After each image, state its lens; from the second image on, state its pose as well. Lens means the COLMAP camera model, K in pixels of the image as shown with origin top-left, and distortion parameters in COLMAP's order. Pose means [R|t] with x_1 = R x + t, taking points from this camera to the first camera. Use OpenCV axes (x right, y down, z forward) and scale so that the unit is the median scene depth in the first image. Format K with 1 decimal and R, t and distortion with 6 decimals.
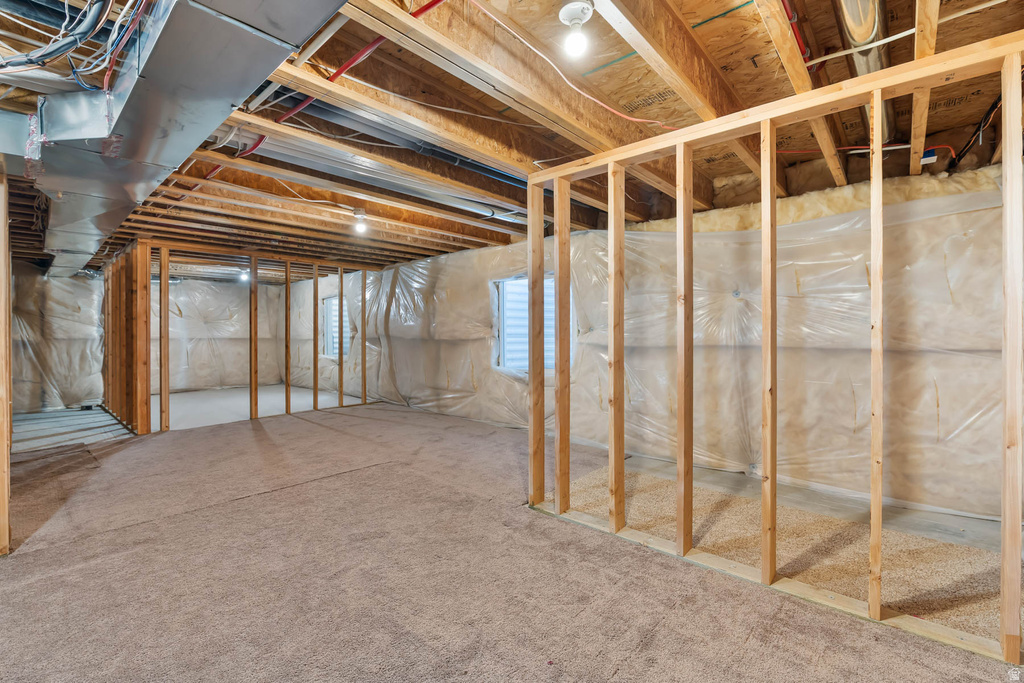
lens RADIAL K [[448.5, 0, 511.0], [0, 448.5, 335.6], [0, 0, 1]] dist [-0.001450, 0.000187]
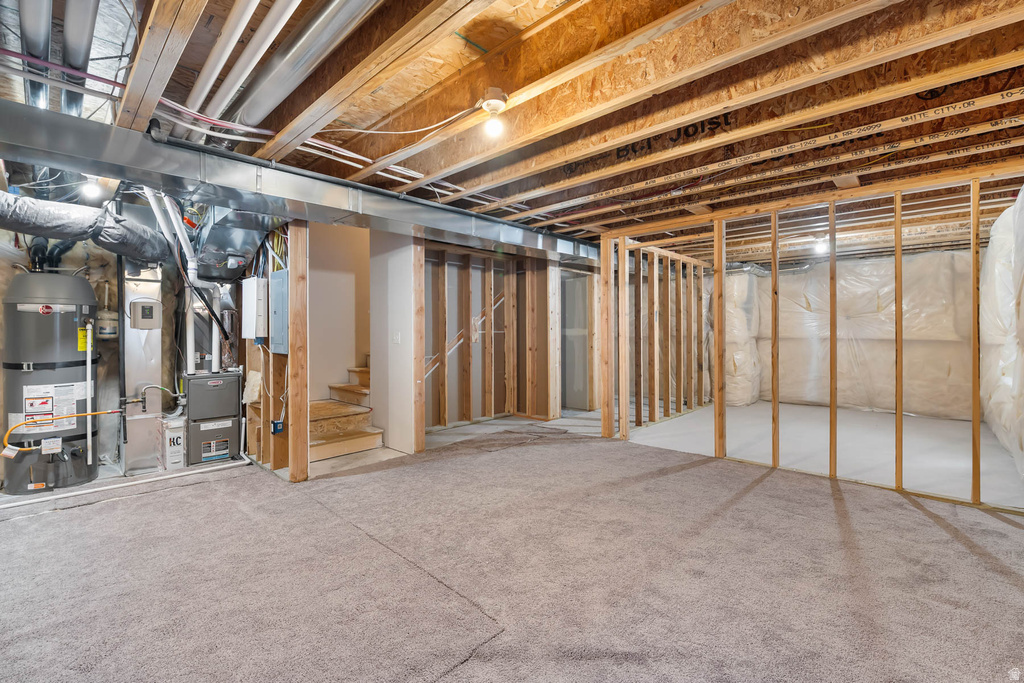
lens RADIAL K [[448.5, 0, 511.6], [0, 448.5, 334.8], [0, 0, 1]] dist [-0.001450, 0.000187]
pose [[-0.045800, 0.006367, -0.998930, 0.099832], [-0.004337, 0.999969, 0.006573, -0.003417], [0.998941, 0.004633, -0.045771, 0.563175]]
